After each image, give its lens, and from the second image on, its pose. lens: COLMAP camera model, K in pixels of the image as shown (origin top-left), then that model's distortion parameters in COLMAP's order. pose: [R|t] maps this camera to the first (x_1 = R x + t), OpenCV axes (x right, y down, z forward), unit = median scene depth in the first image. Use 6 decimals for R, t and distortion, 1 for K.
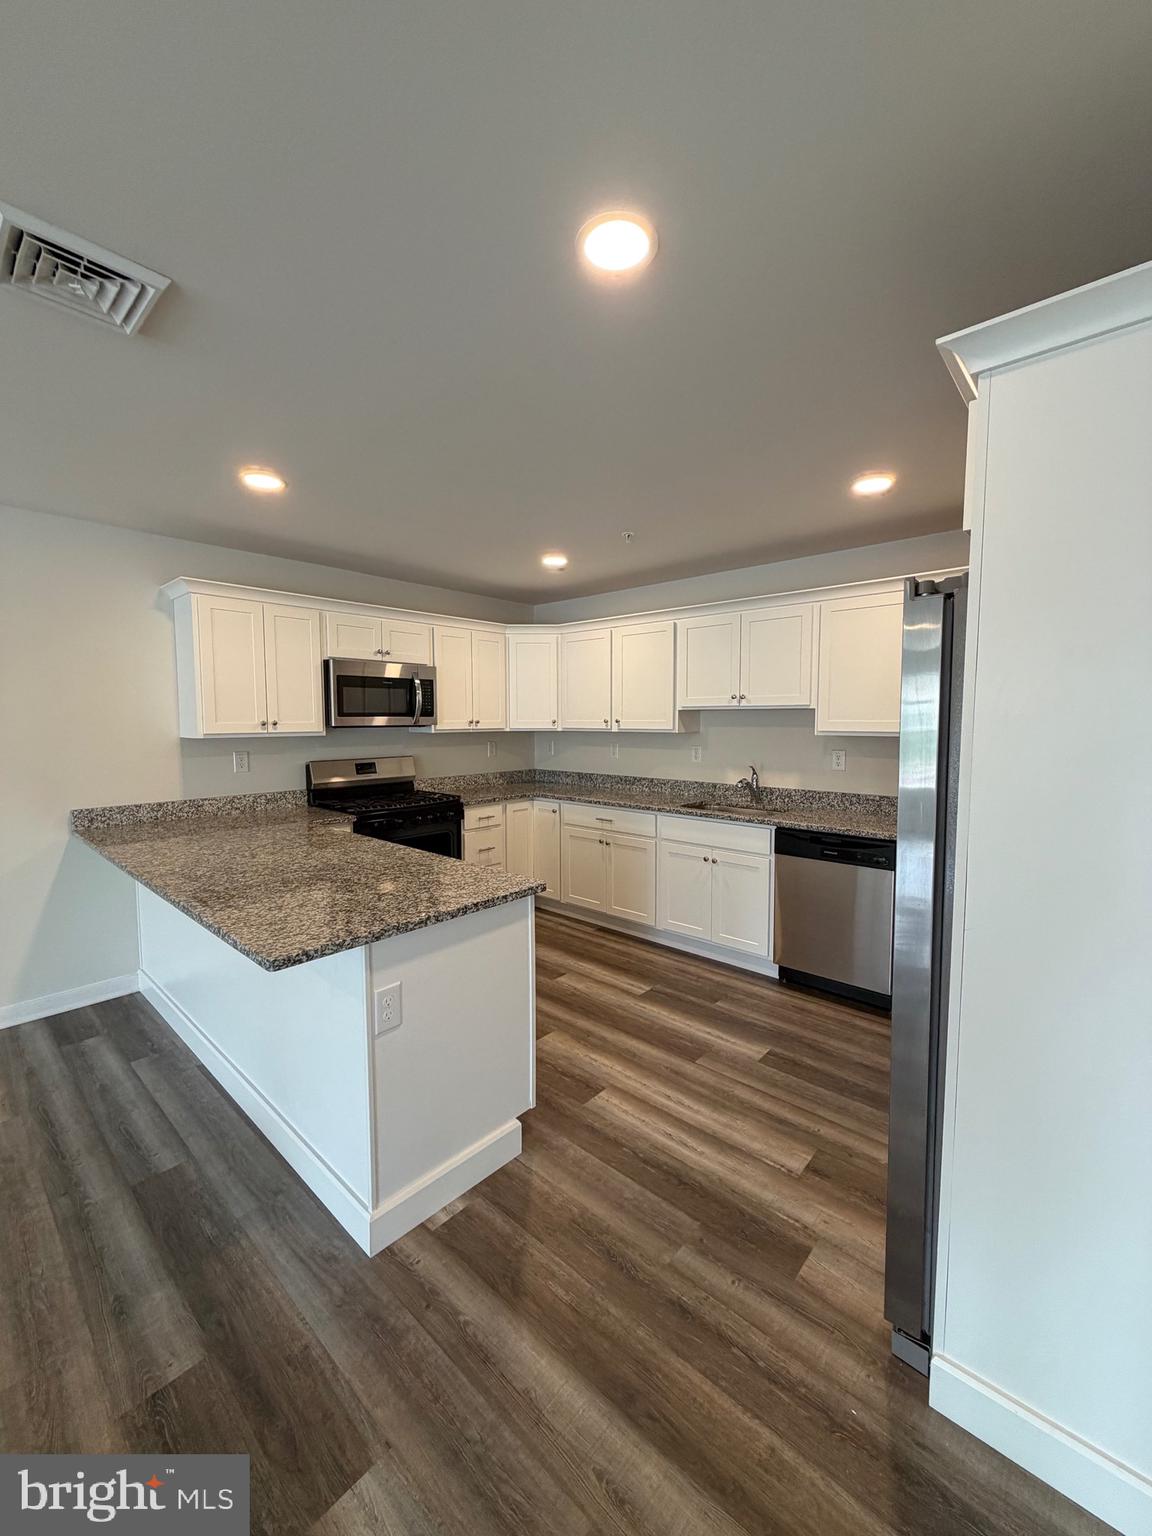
lens RADIAL K [[616.1, 0, 573.6], [0, 616.1, 765.1], [0, 0, 1]] dist [-0.001475, 0.000935]
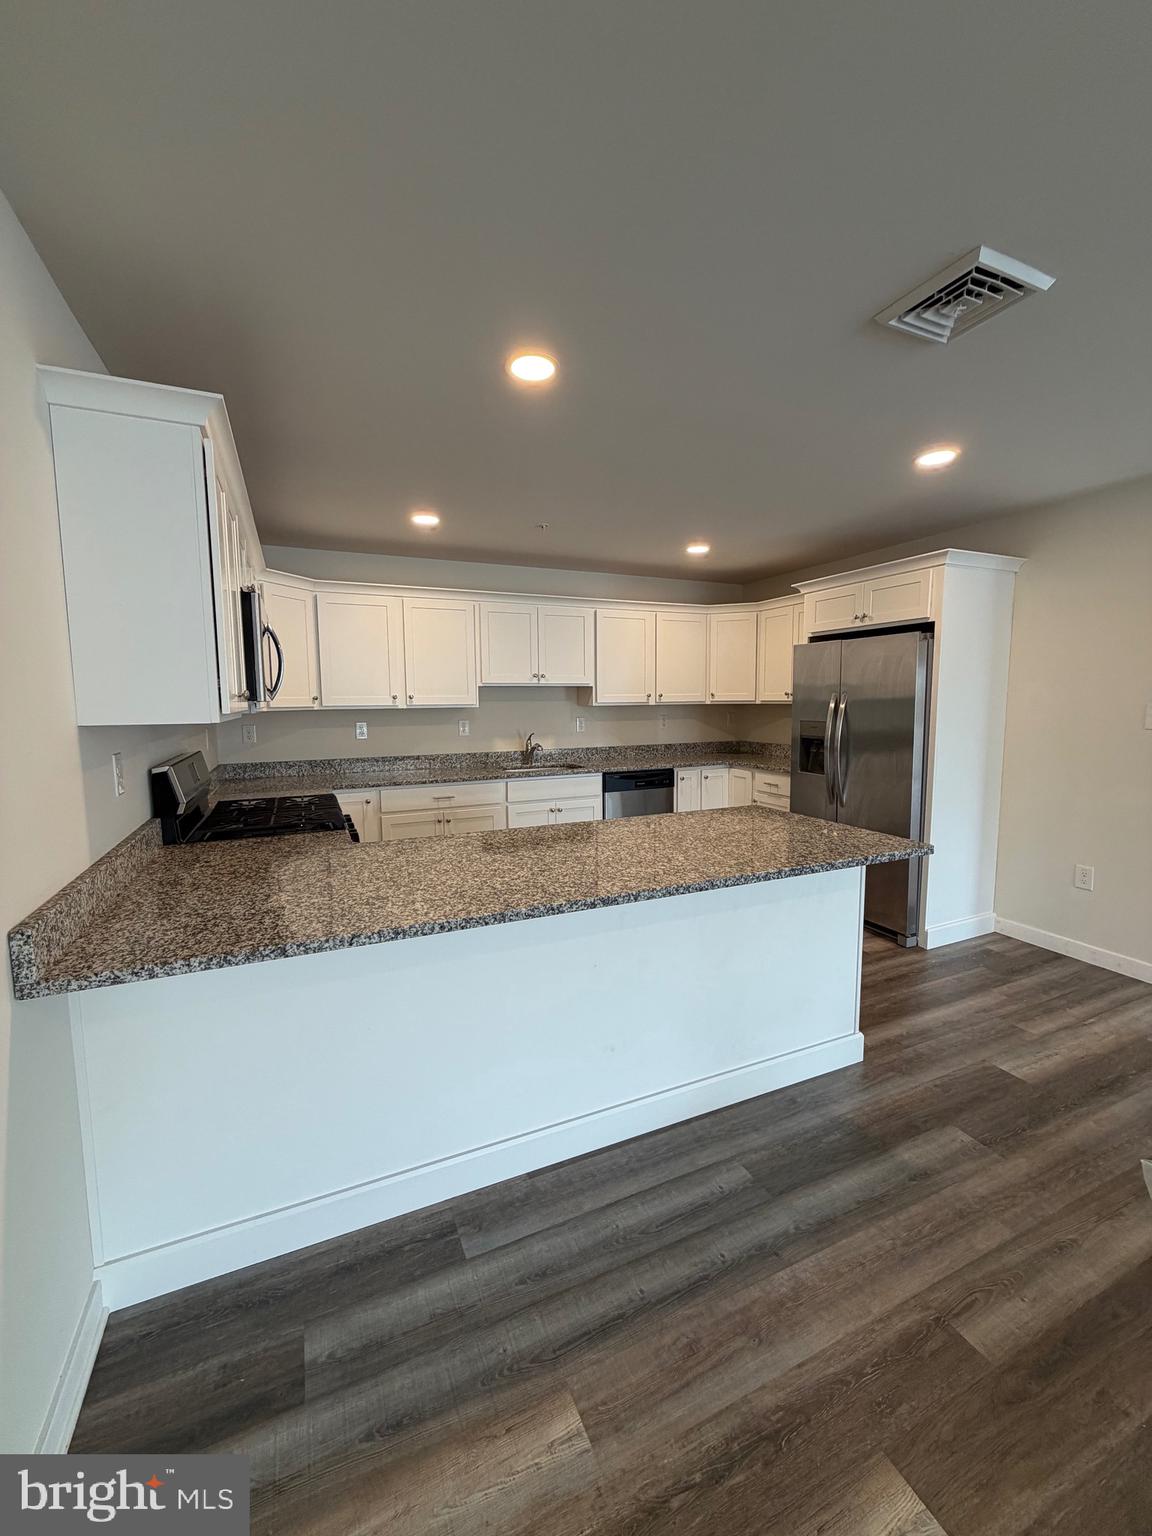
lens RADIAL K [[616.1, 0, 574.3], [0, 616.1, 764.0], [0, 0, 1]] dist [-0.001475, 0.000935]
pose [[0.397324, -0.096978, 0.912540, -1.077697], [0.078355, 0.994354, 0.071556, -0.025775], [-0.914327, 0.043071, 0.402679, 0.588526]]
